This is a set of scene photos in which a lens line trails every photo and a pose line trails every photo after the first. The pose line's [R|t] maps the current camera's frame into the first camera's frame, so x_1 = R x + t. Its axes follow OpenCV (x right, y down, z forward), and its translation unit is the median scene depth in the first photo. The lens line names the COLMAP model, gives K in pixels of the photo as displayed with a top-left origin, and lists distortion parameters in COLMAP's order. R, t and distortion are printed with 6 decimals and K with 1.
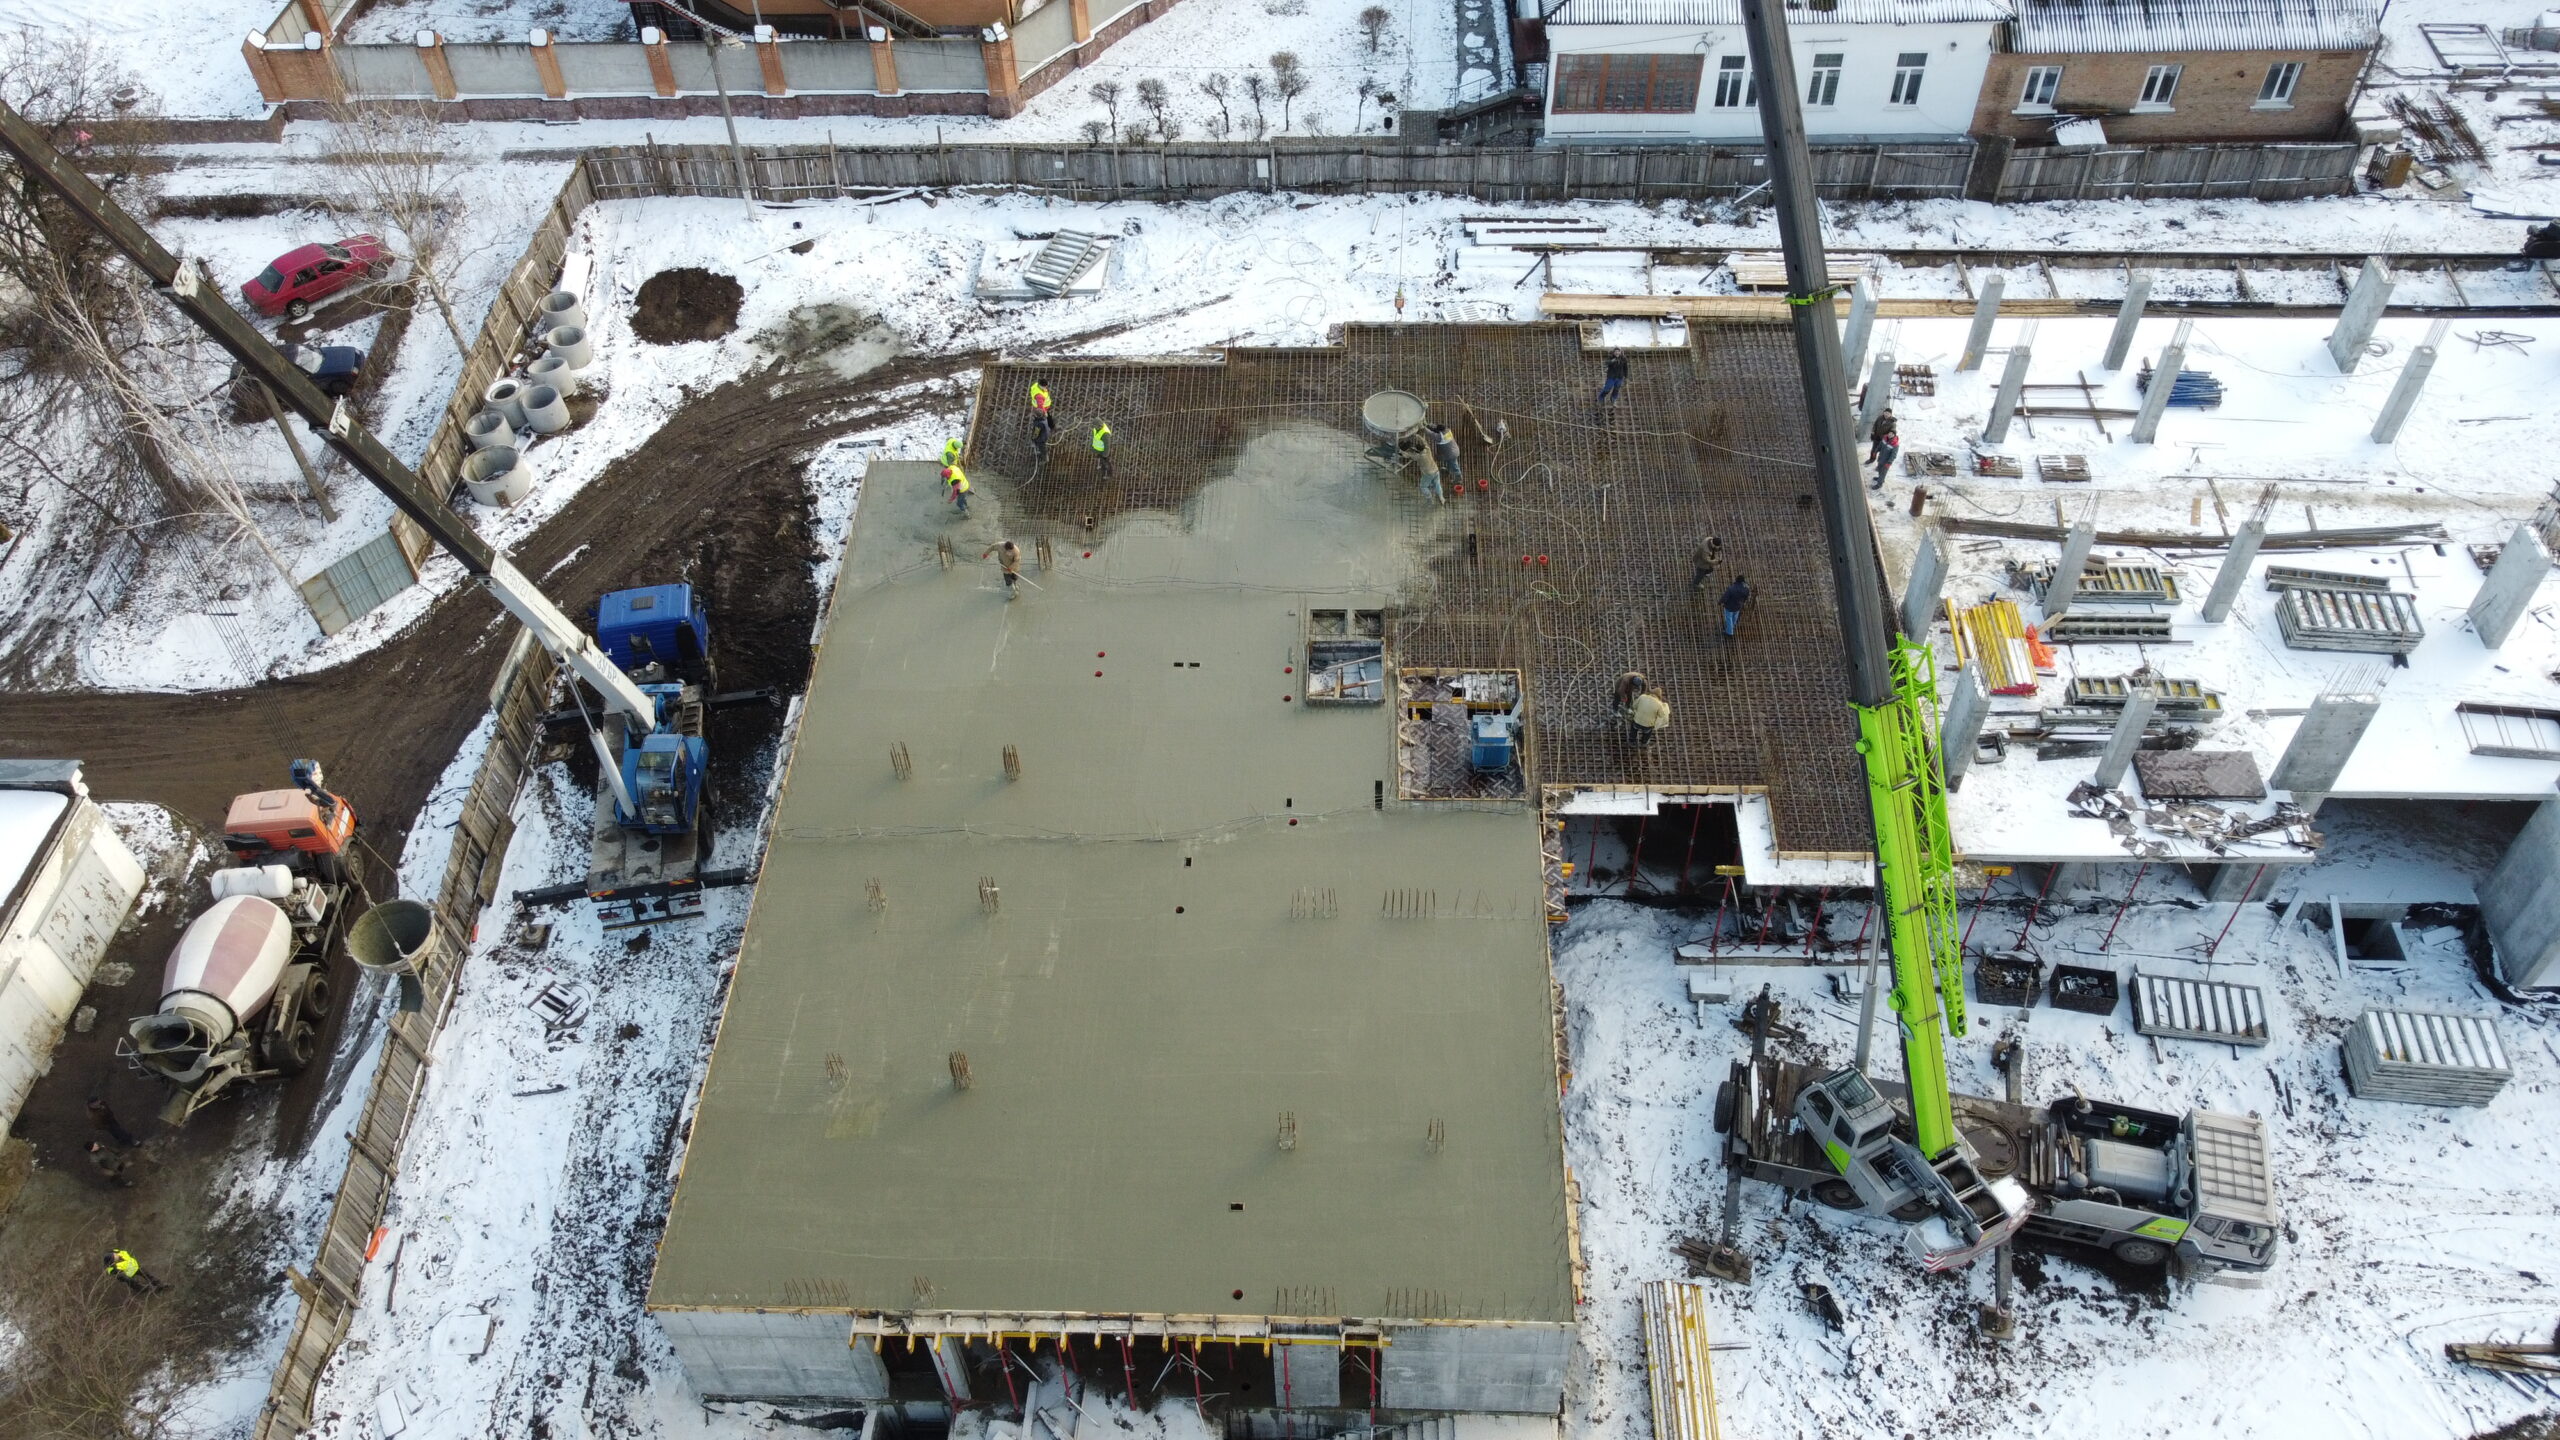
lens RADIAL K [[1939.5, 0, 1279.6], [0, 1939.5, 725.7], [0, 0, 1]] dist [0.001074, -0.005203]
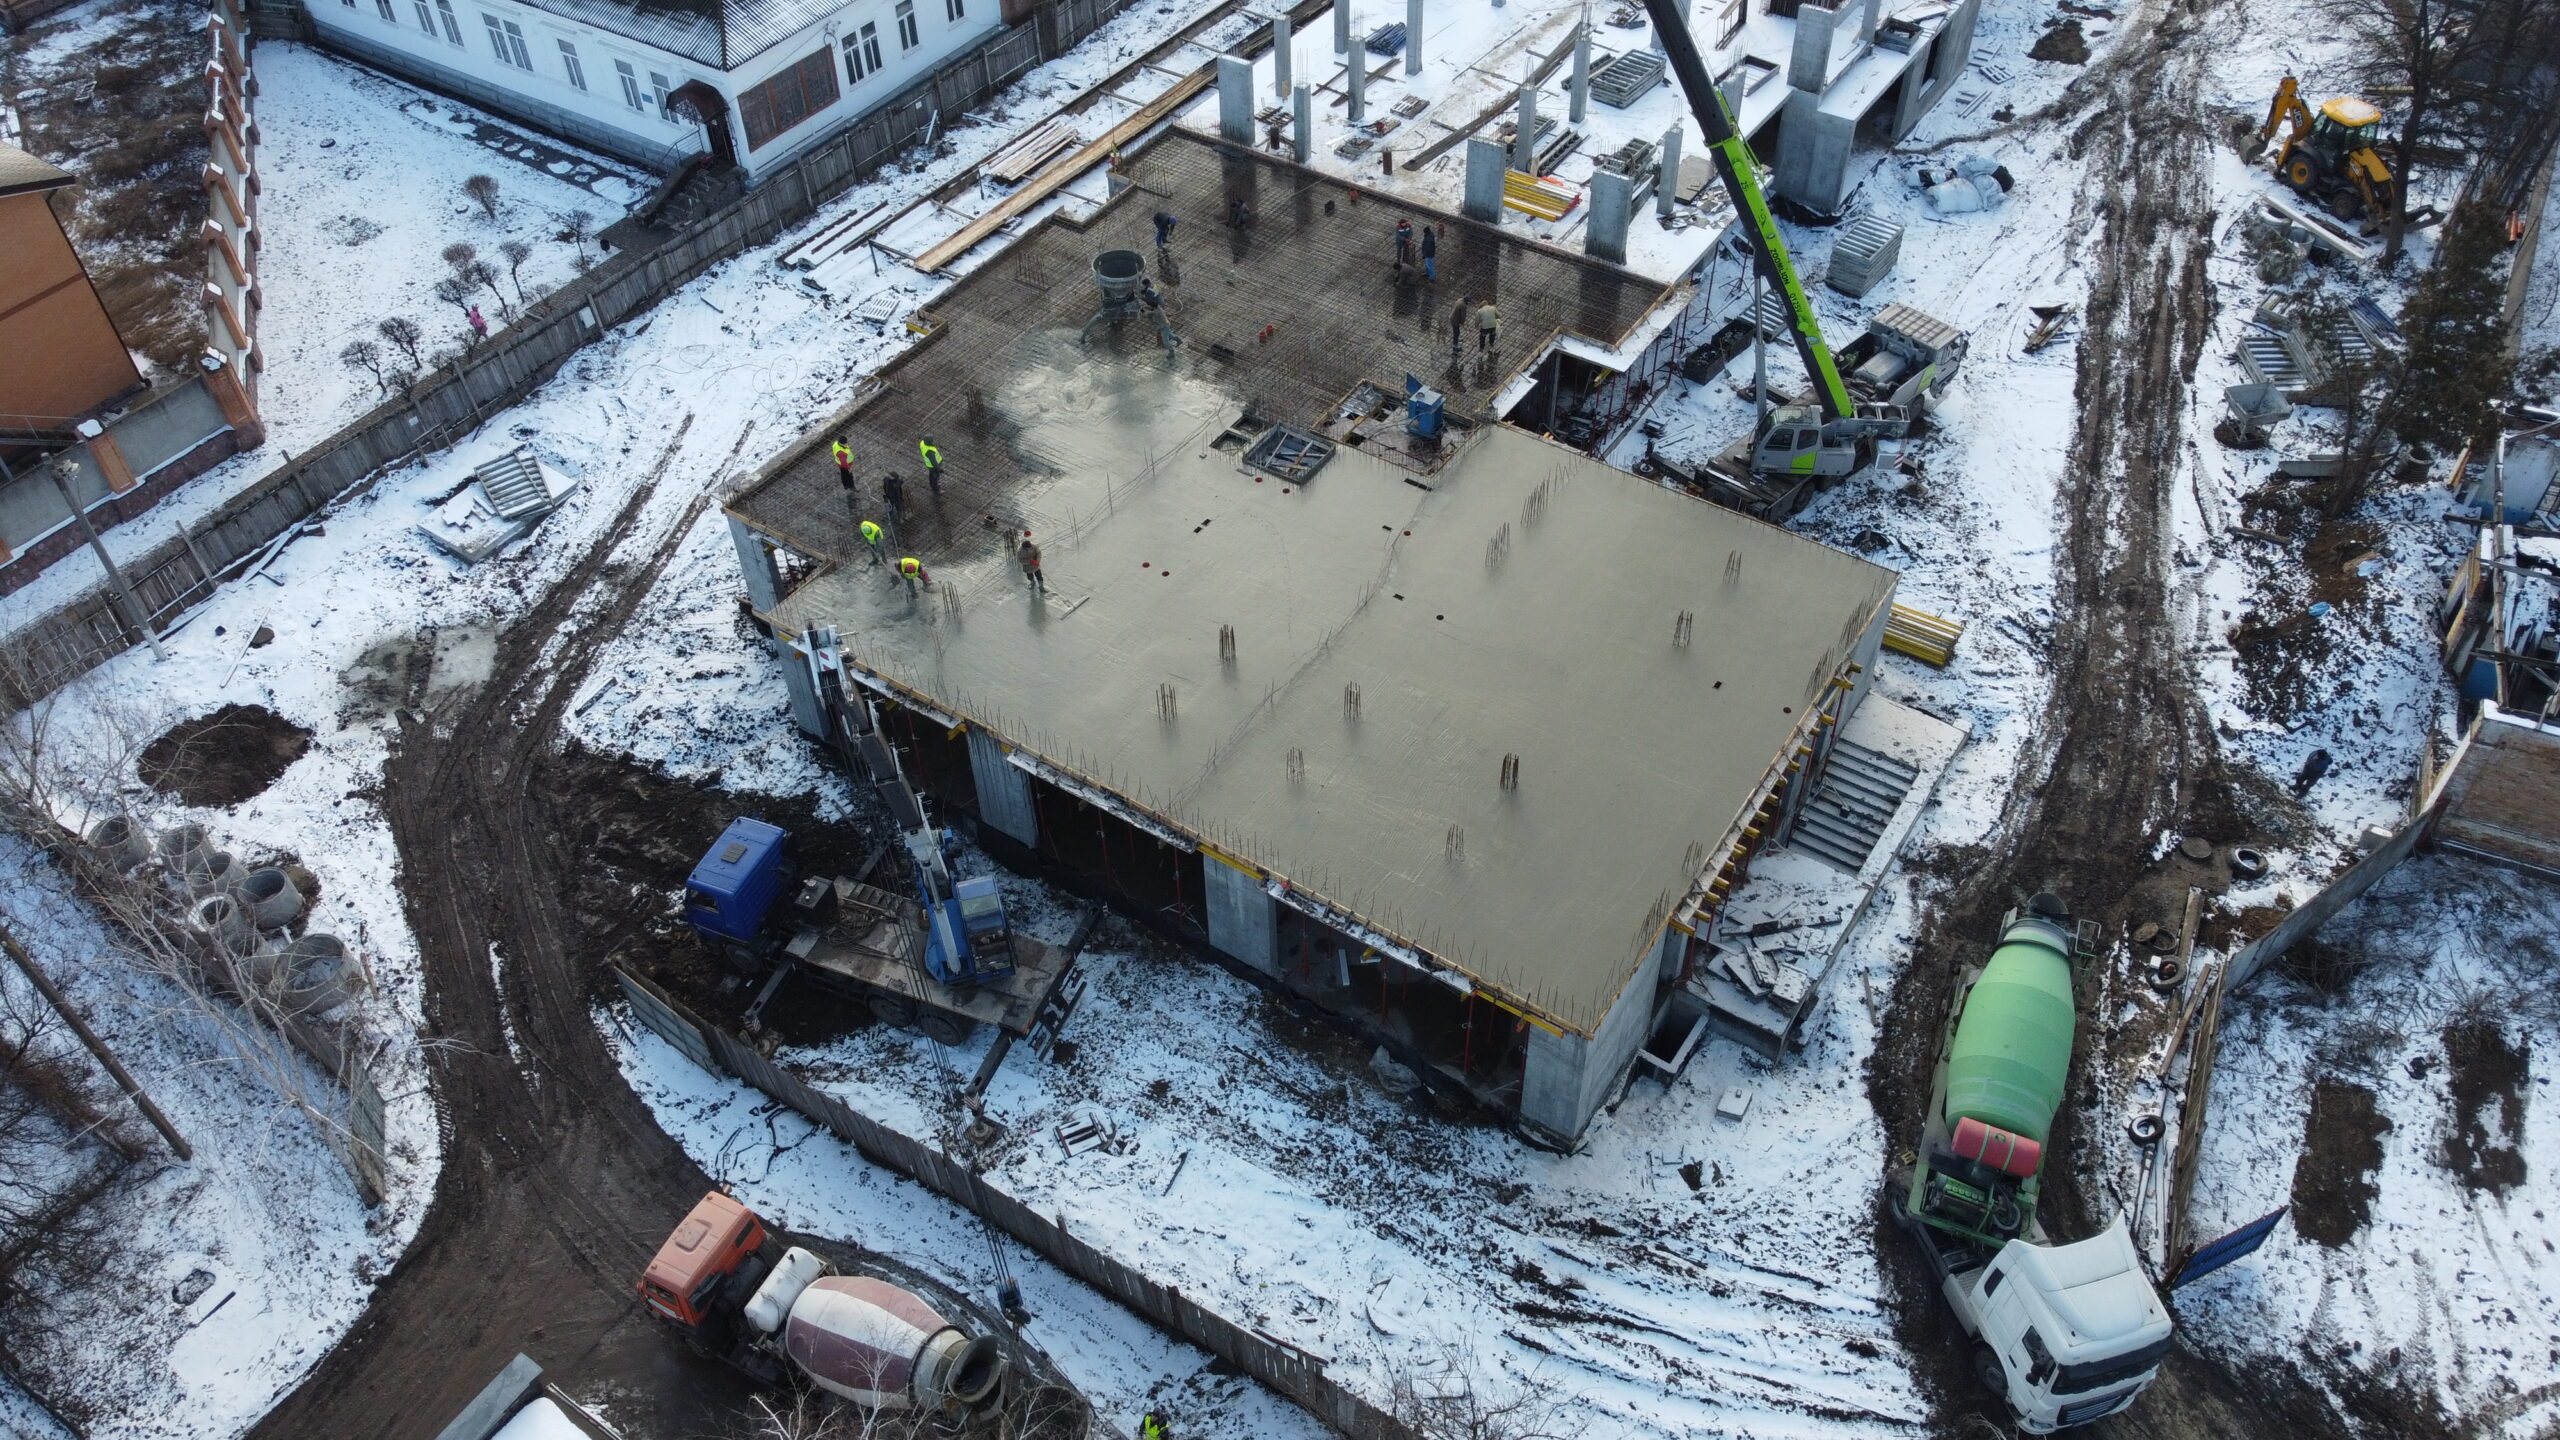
lens RADIAL K [[1939.5, 0, 1284.2], [0, 1939.5, 716.8], [0, 0, 1]] dist [0.001074, -0.005203]
pose [[0.531767, -0.594033, 0.603613, -0.569224], [0.639548, 0.748897, 0.173586, -0.084112], [-0.555160, 0.293732, 0.778151, 0.098535]]
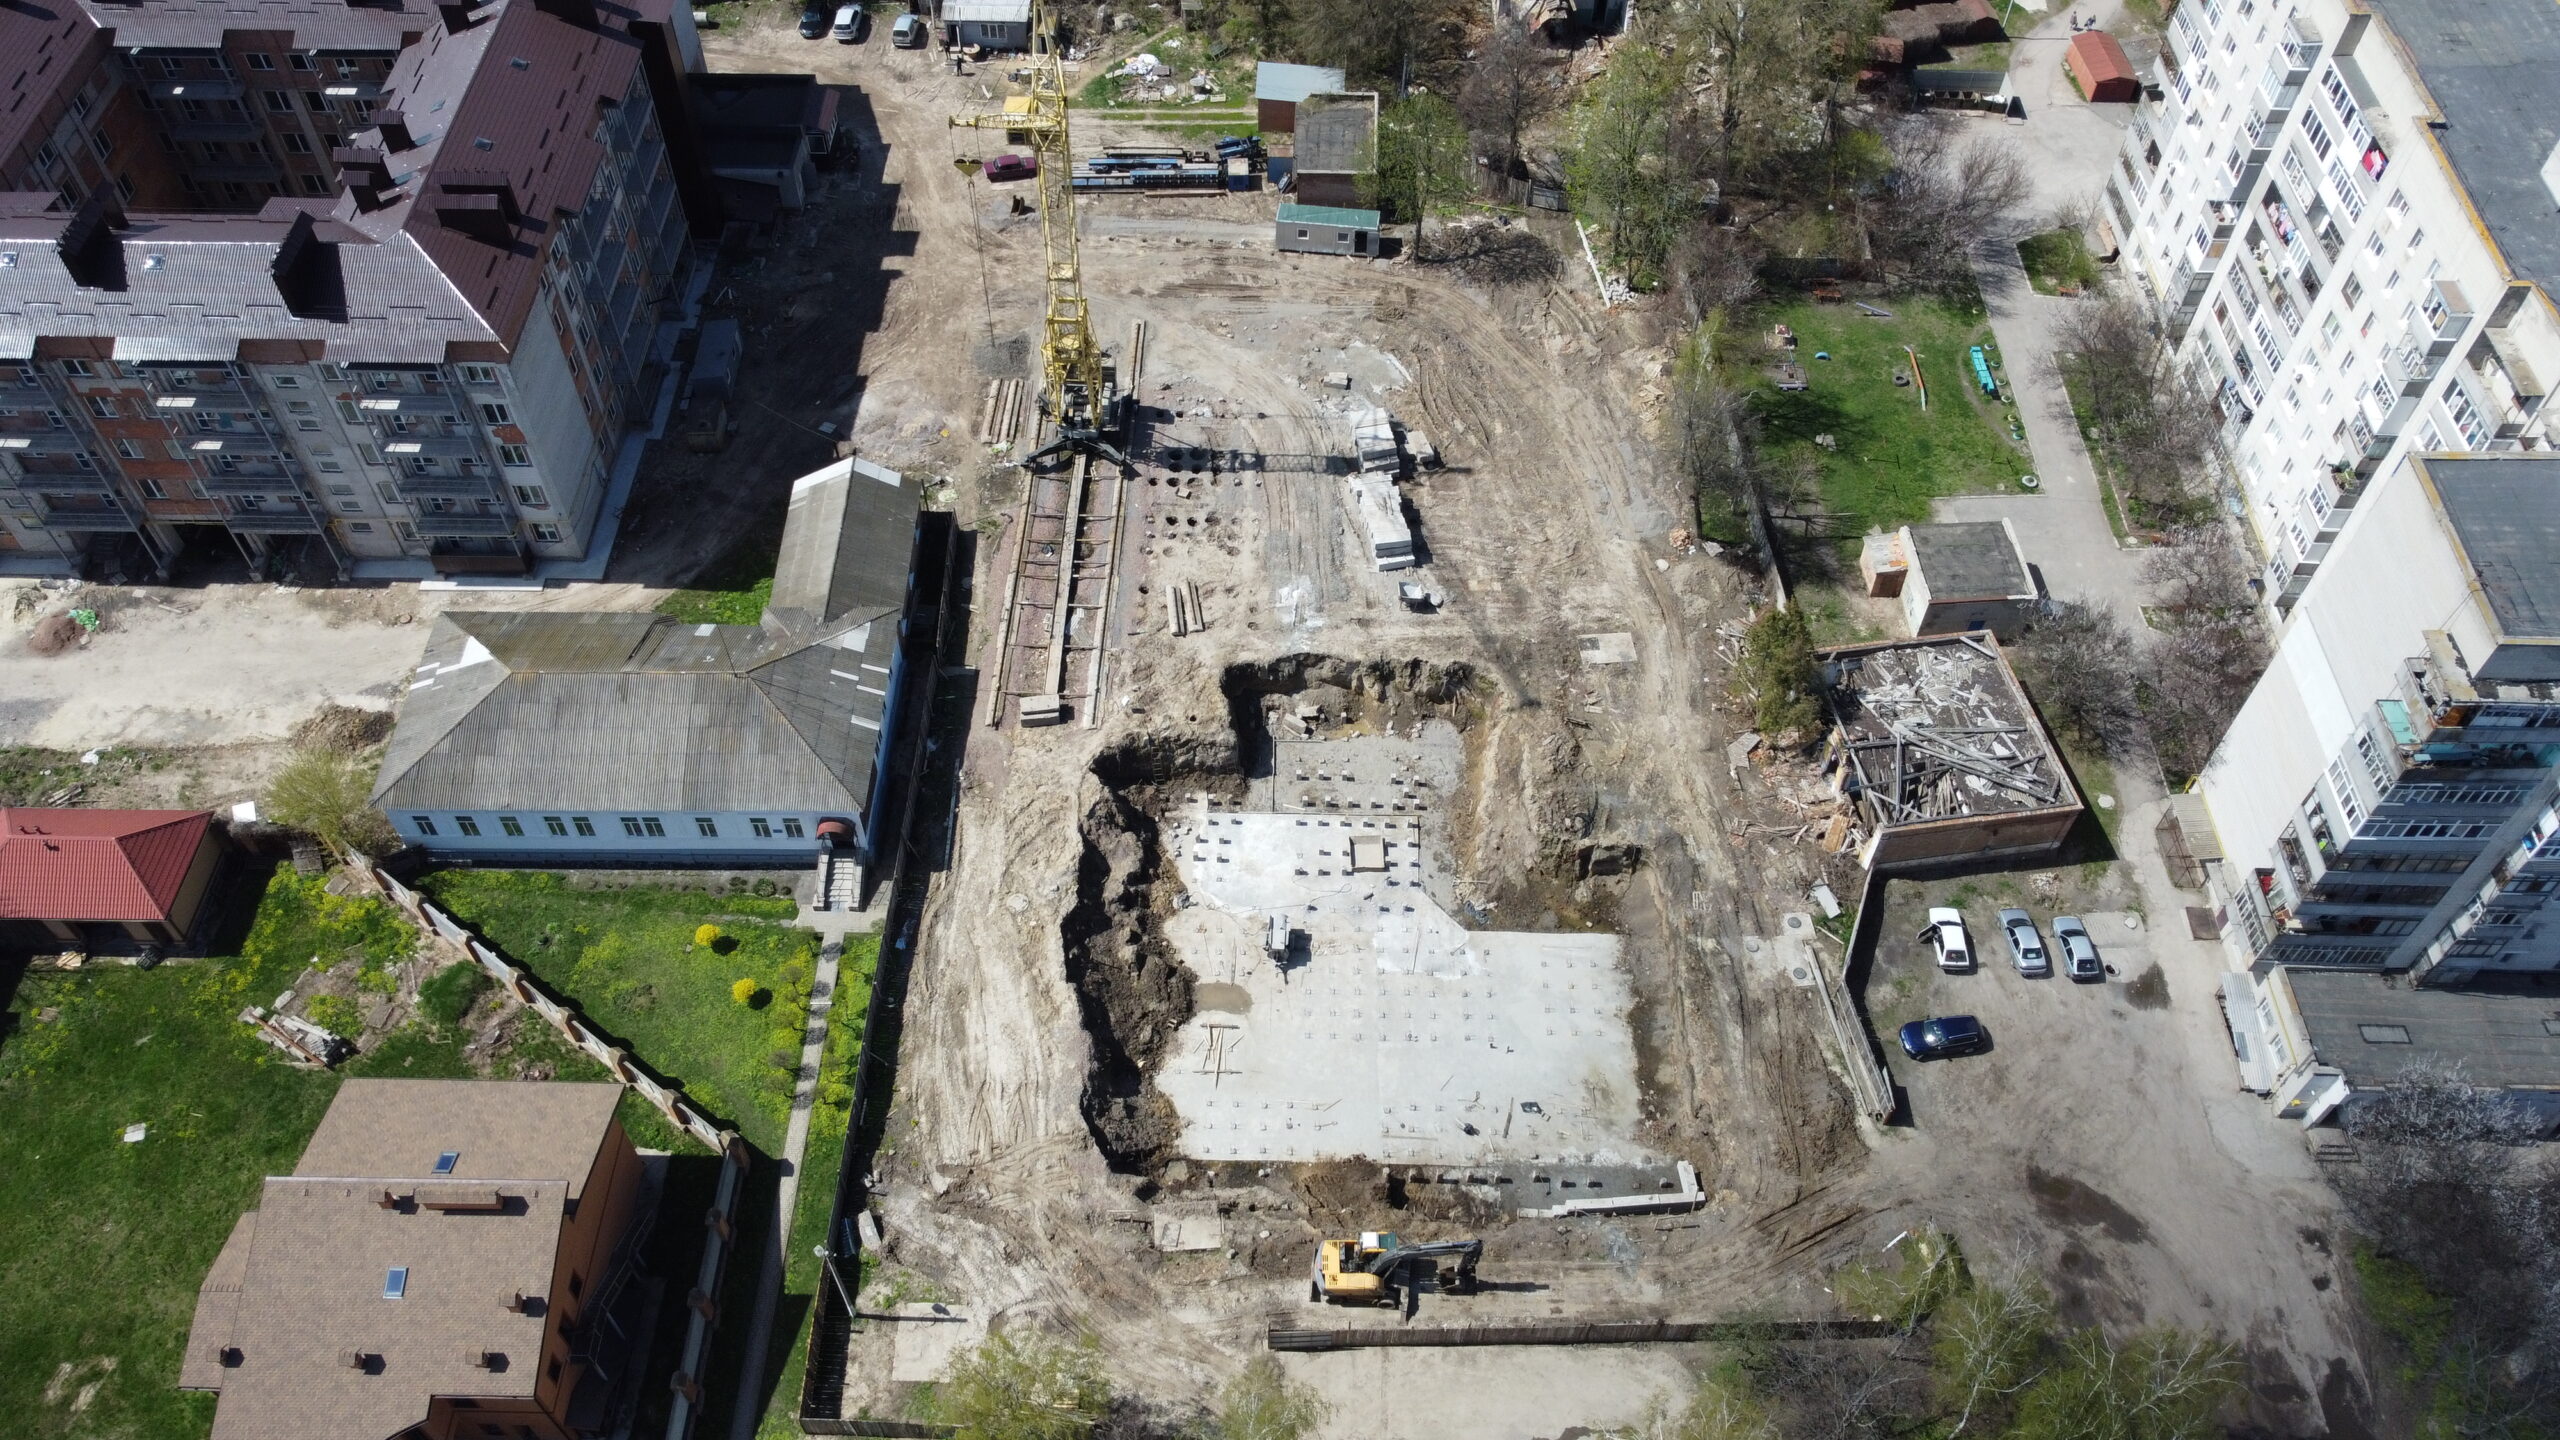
lens RADIAL K [[1939.5, 0, 1285.3], [0, 1939.5, 719.4], [0, 0, 1]] dist [0.001074, -0.005203]
pose [[-0.014091, -0.766539, 0.642043, -0.924419], [0.746224, 0.419333, 0.517021, -1.019893], [-0.665546, 0.486393, 0.566101, -0.265776]]
